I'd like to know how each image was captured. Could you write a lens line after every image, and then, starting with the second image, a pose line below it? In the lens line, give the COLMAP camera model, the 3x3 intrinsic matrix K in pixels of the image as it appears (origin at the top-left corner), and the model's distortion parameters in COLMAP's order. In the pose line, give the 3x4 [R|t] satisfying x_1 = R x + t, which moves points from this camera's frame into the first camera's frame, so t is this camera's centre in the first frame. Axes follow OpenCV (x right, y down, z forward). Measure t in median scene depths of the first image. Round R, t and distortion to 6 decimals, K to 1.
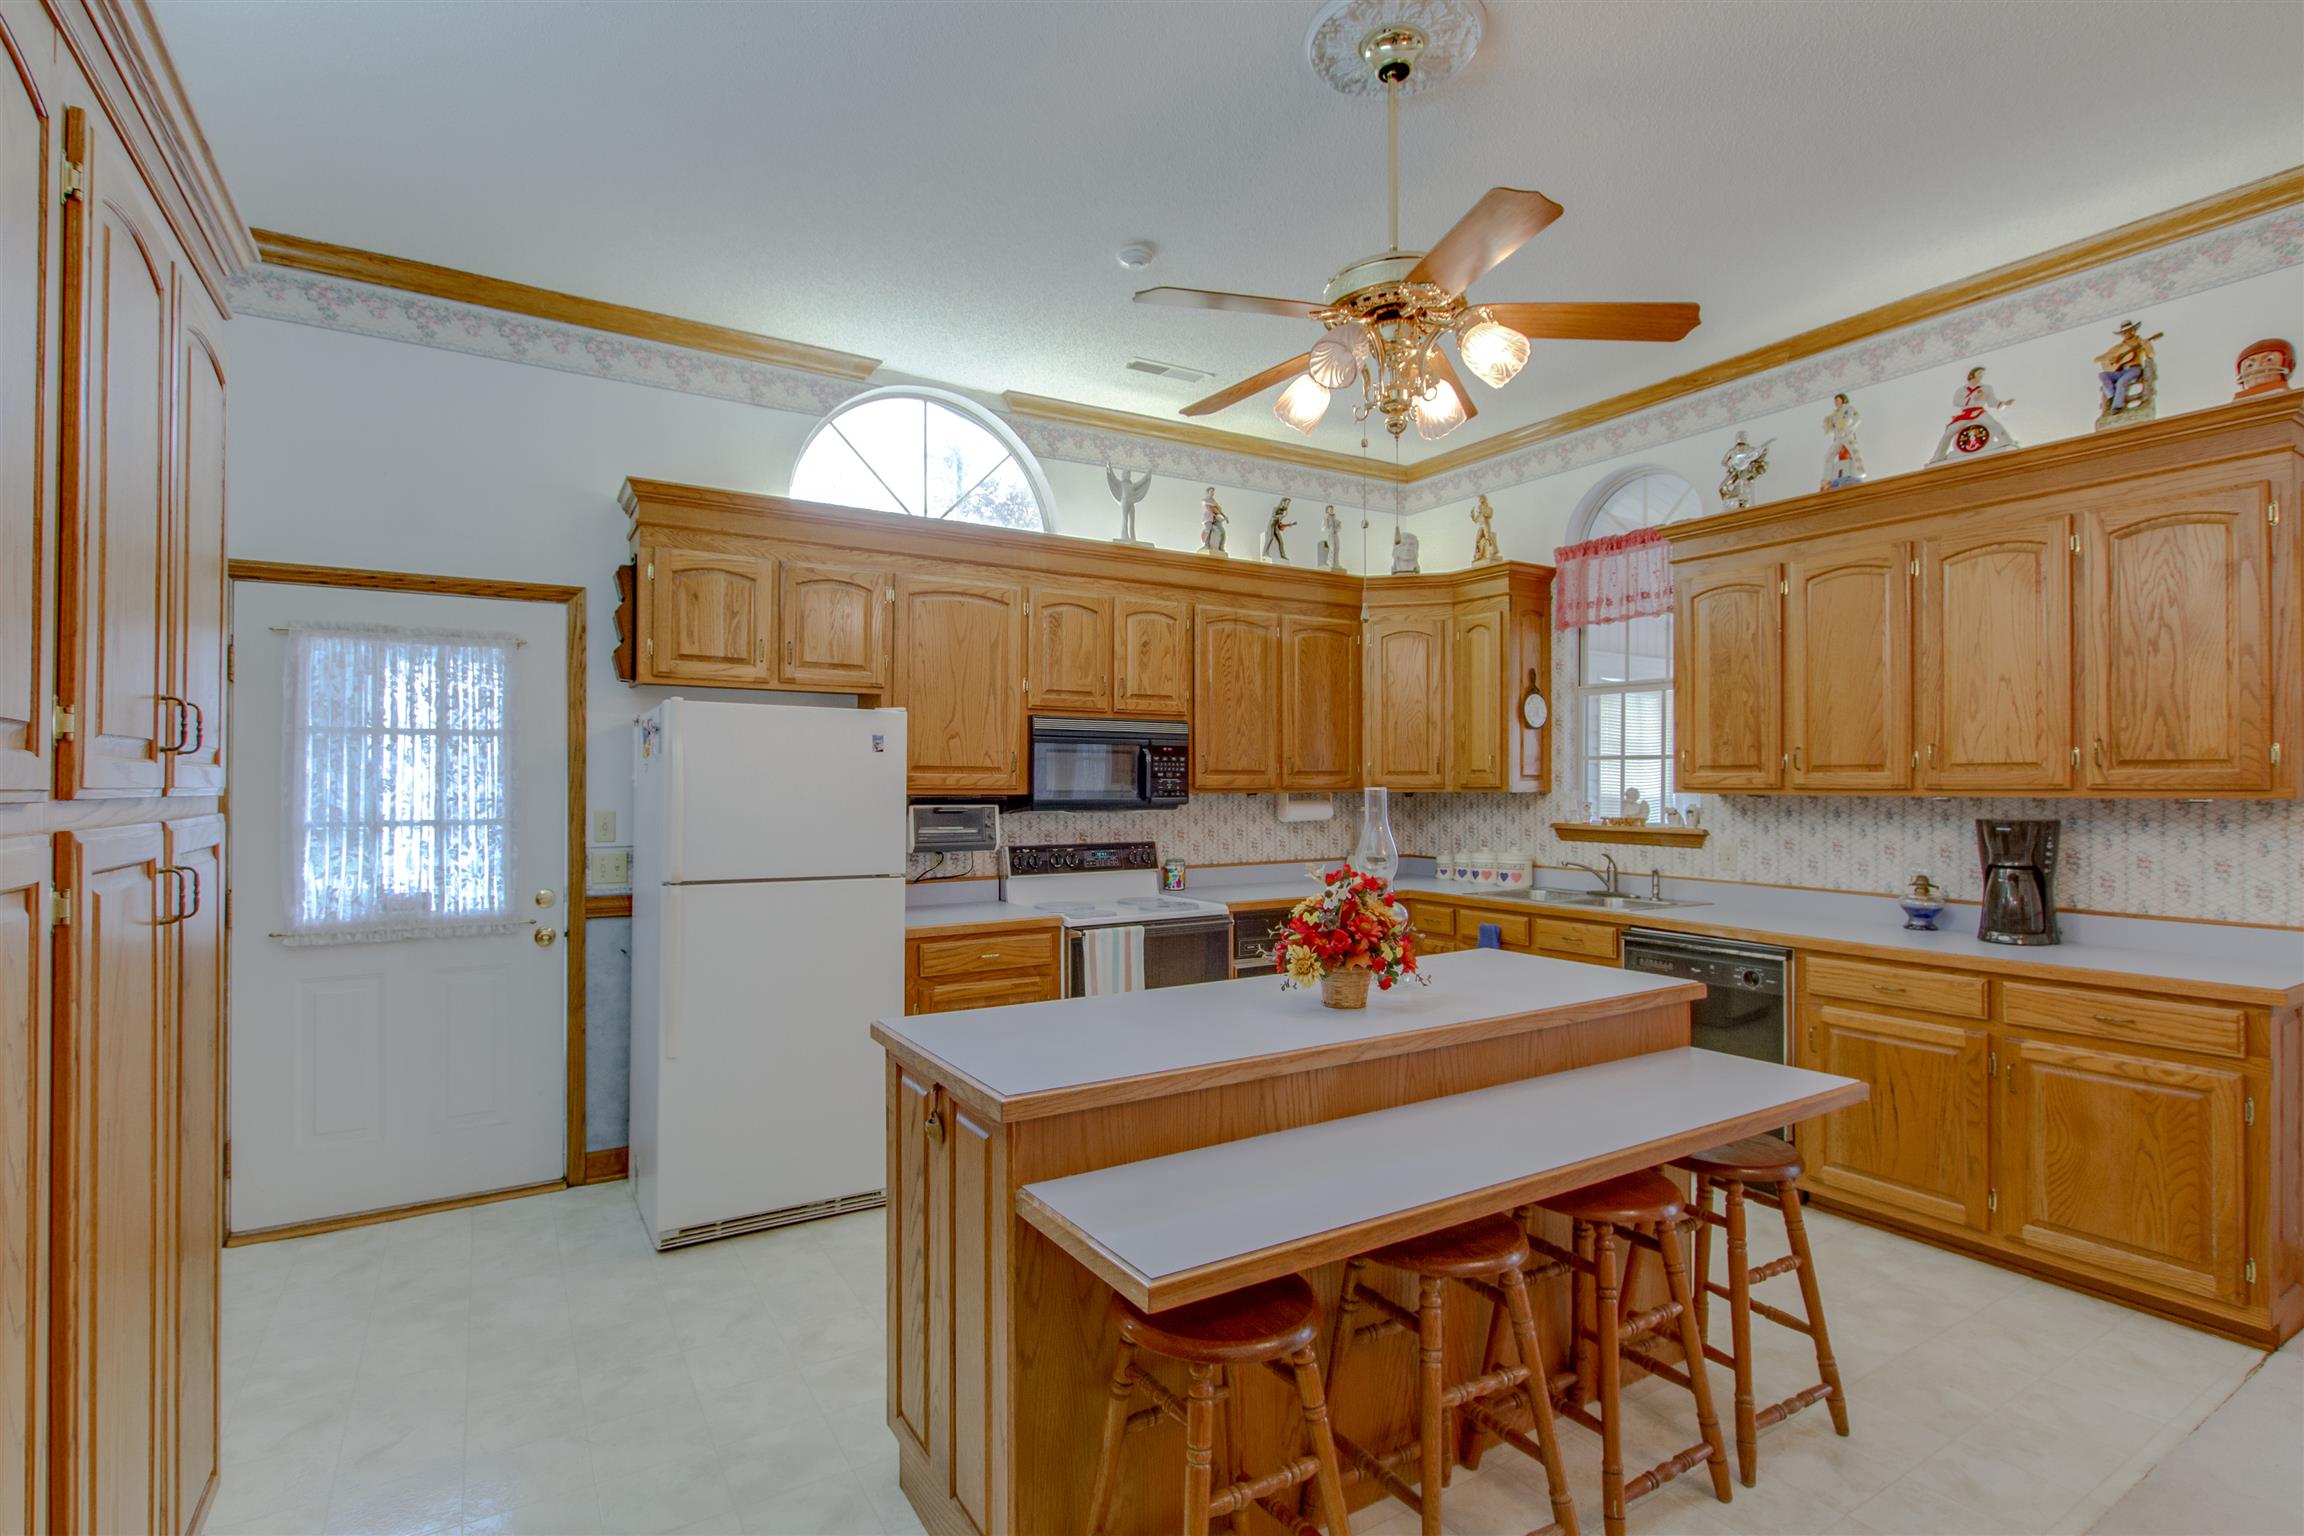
lens RADIAL K [[1075.6, 0, 1150.7], [0, 1075.6, 775.2], [0, 0, 1]] dist [-0.001870, -0.001220]
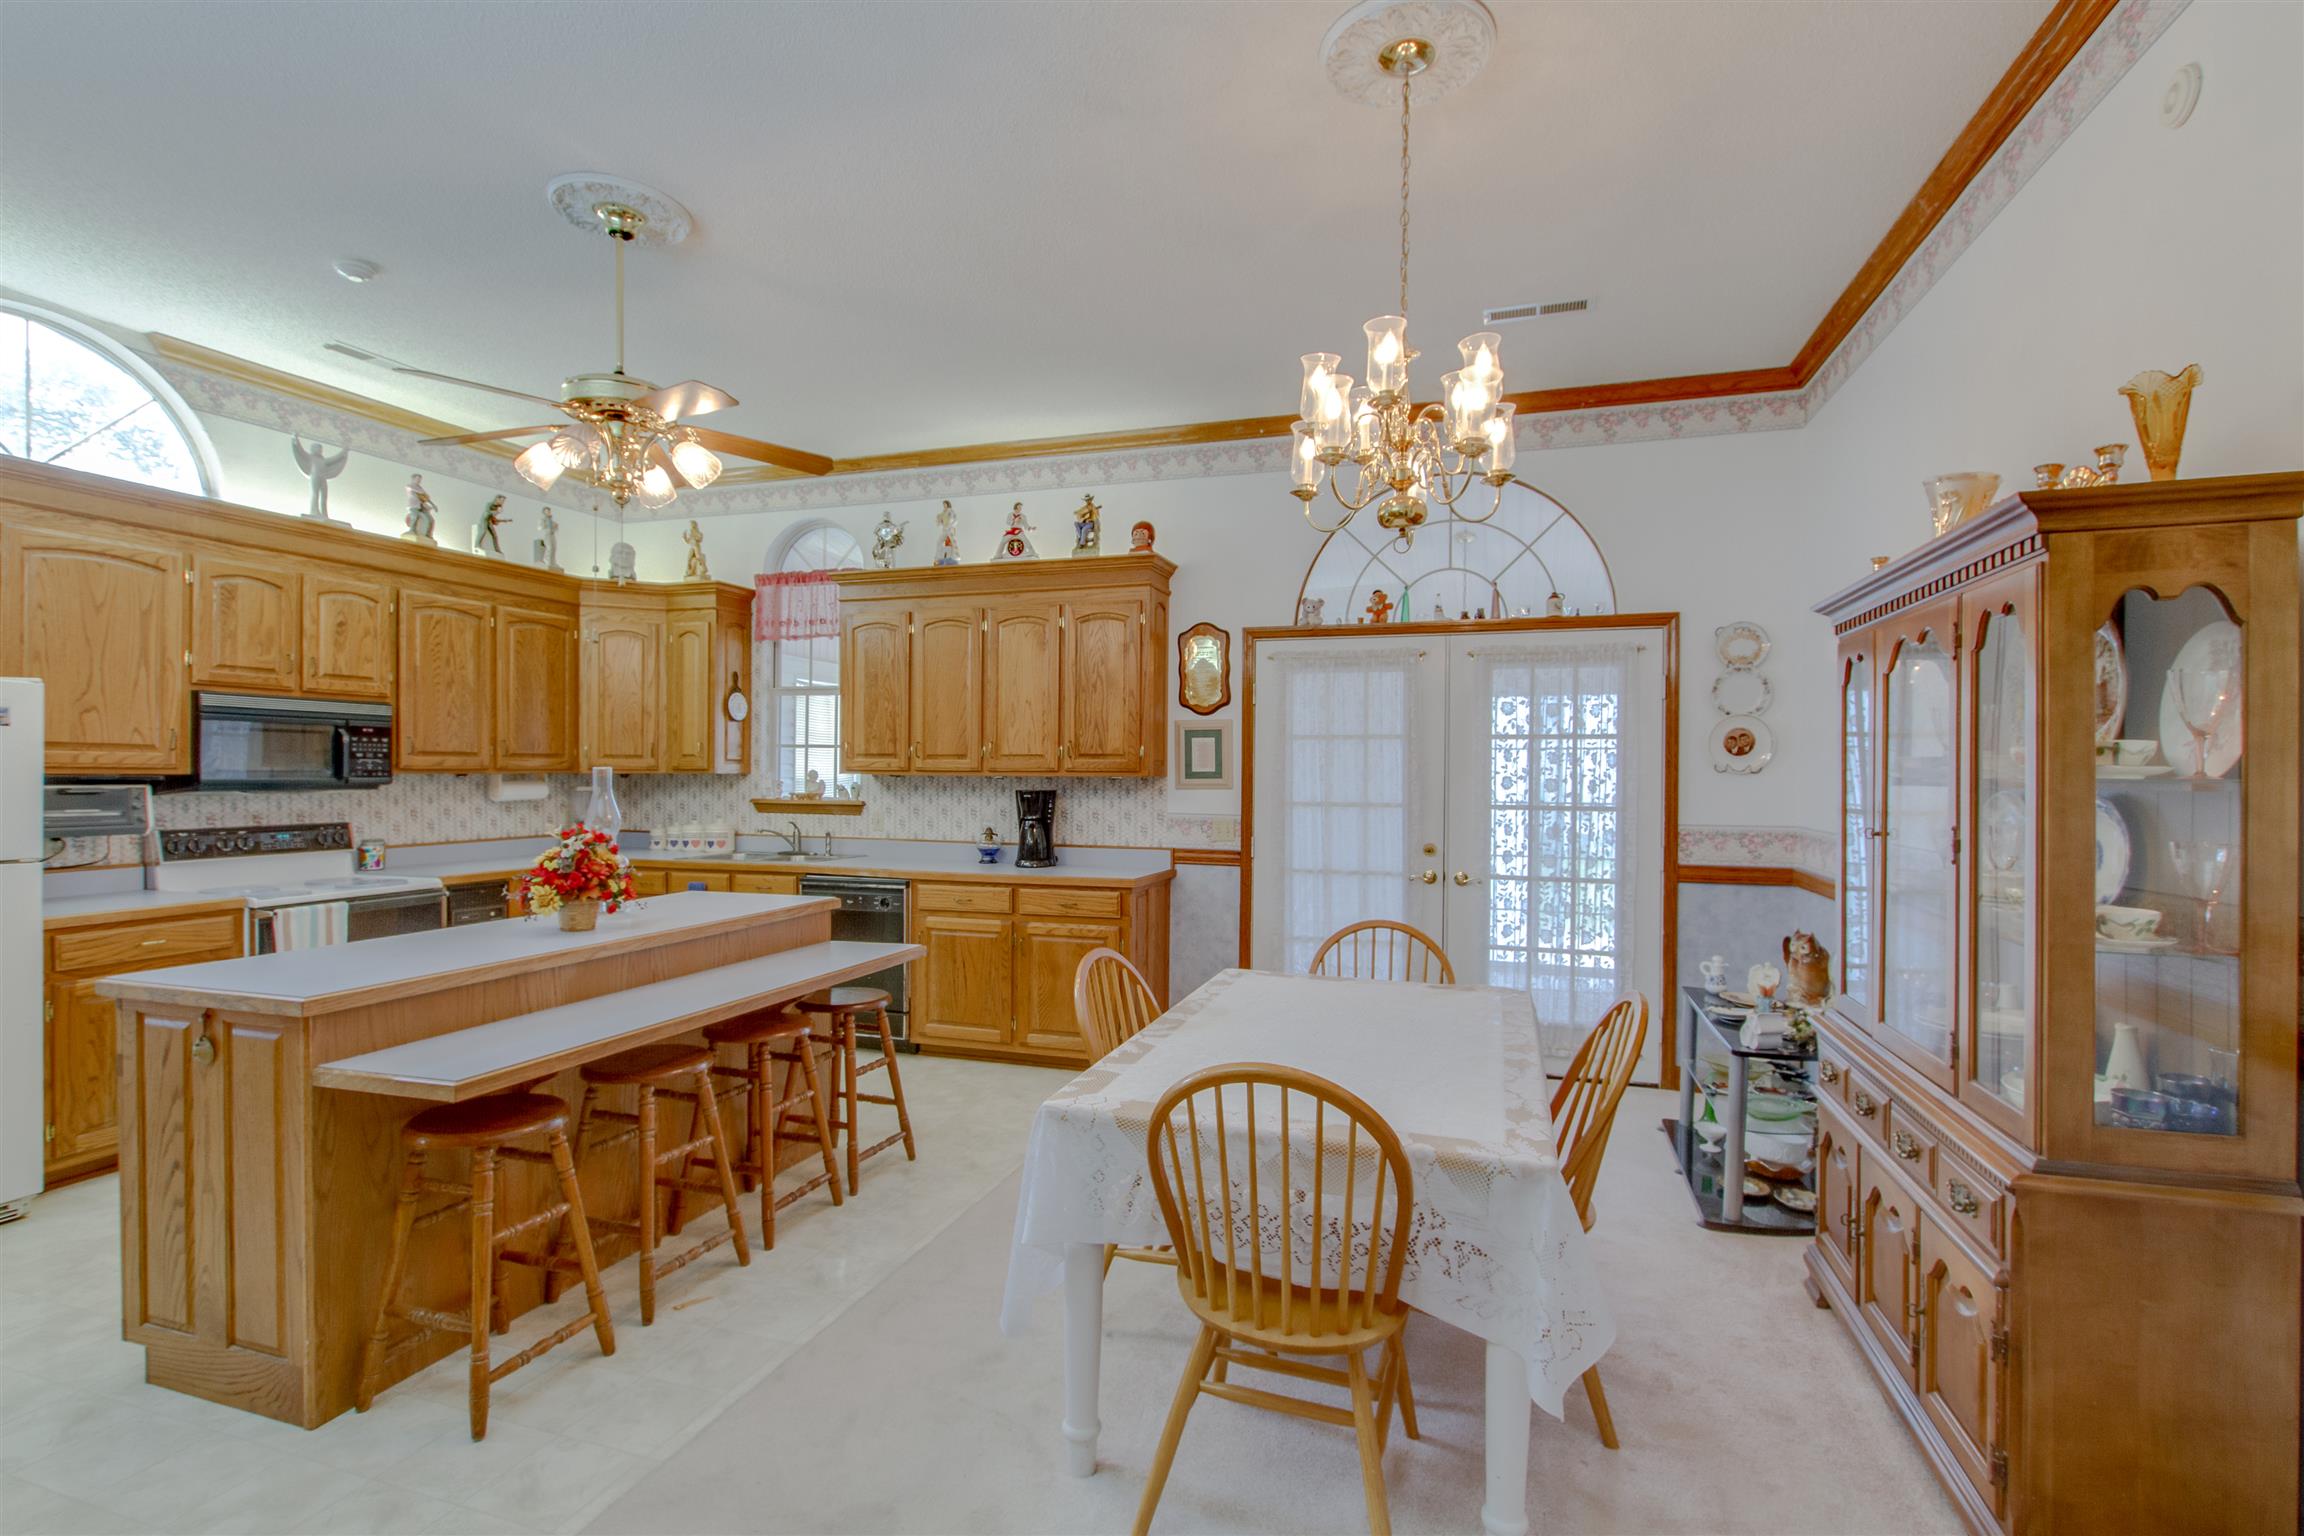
lens RADIAL K [[1075.6, 0, 1145.3], [0, 1075.6, 776.3], [0, 0, 1]] dist [-0.001870, -0.001220]
pose [[0.769908, 0.000557, 0.638155, -0.088683], [-0.009872, 0.999890, 0.011037, 0.001403], [-0.638078, -0.014797, 0.769829, -0.325023]]
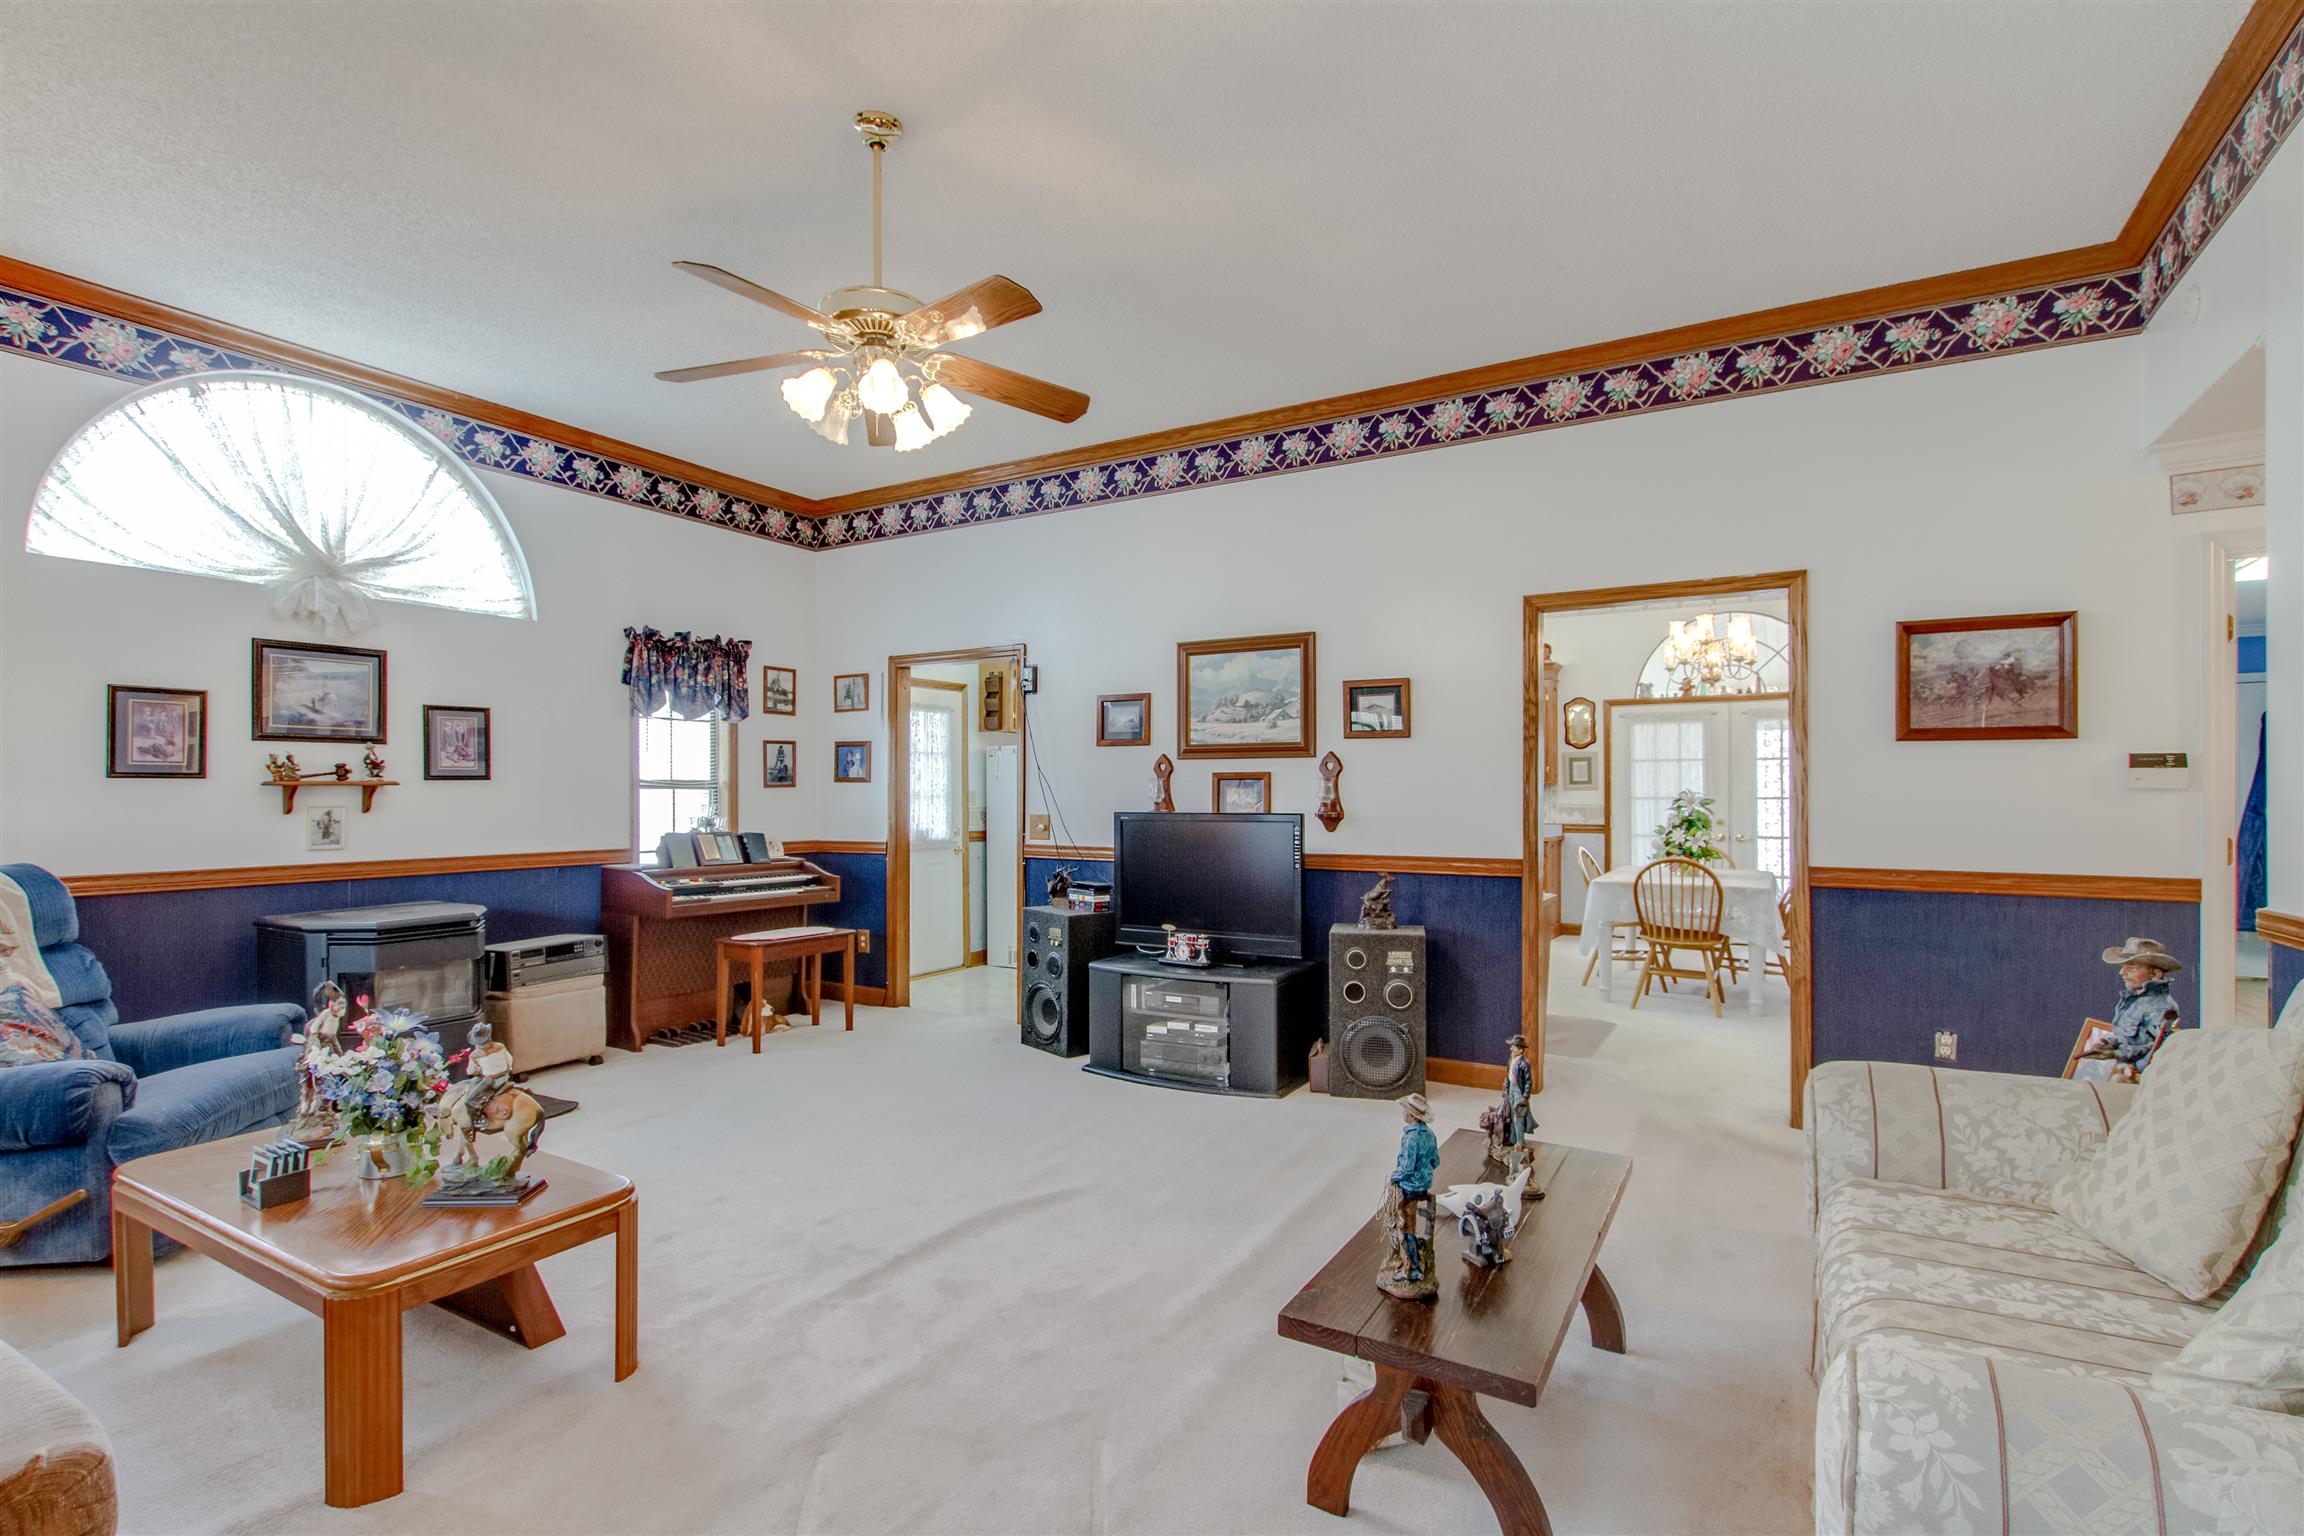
lens RADIAL K [[1075.6, 0, 1156.2], [0, 1075.6, 774.9], [0, 0, 1]] dist [-0.001870, -0.001220]
pose [[0.887248, 0.005868, 0.461255, -1.222627], [-0.002525, 0.999966, -0.007865, 0.020078], [-0.461286, 0.005814, 0.887233, -1.096020]]
